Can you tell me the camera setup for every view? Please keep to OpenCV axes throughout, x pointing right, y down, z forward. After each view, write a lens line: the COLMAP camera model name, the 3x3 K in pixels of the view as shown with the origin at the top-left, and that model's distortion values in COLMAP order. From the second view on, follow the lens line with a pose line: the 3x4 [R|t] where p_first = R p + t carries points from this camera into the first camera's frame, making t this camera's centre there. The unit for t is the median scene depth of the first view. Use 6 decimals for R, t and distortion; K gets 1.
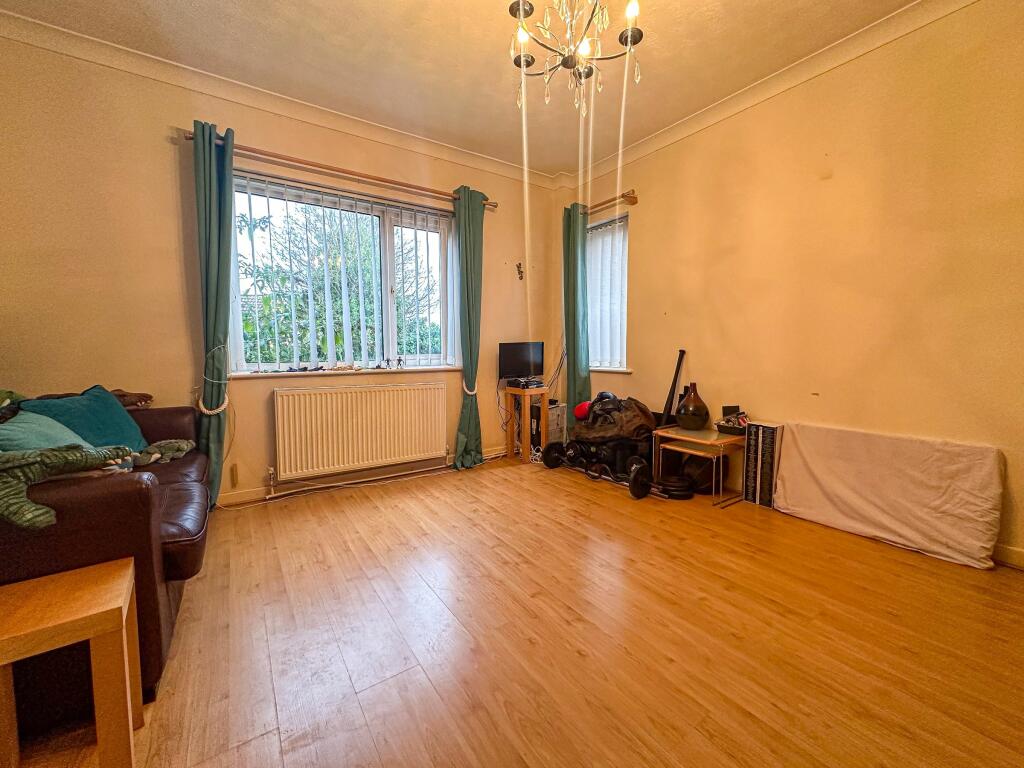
lens RADIAL K [[415.1, 0, 508.1], [0, 415.1, 382.1], [0, 0, 1]] dist [0.001127, 0.000188]
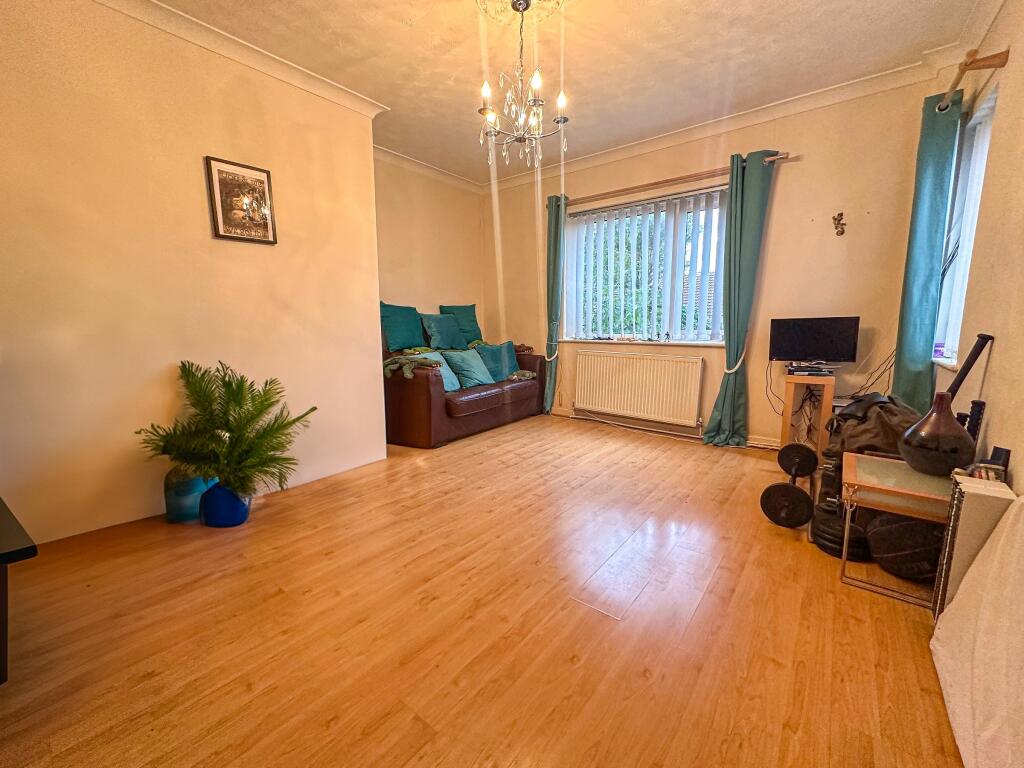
lens RADIAL K [[415.1, 0, 508.1], [0, 415.1, 382.1], [0, 0, 1]] dist [0.001127, 0.000188]
pose [[0.291076, 0.145260, -0.945608, 0.773680], [-0.072492, 0.988913, 0.129598, -0.042870], [0.953950, 0.030827, 0.298379, 0.245214]]
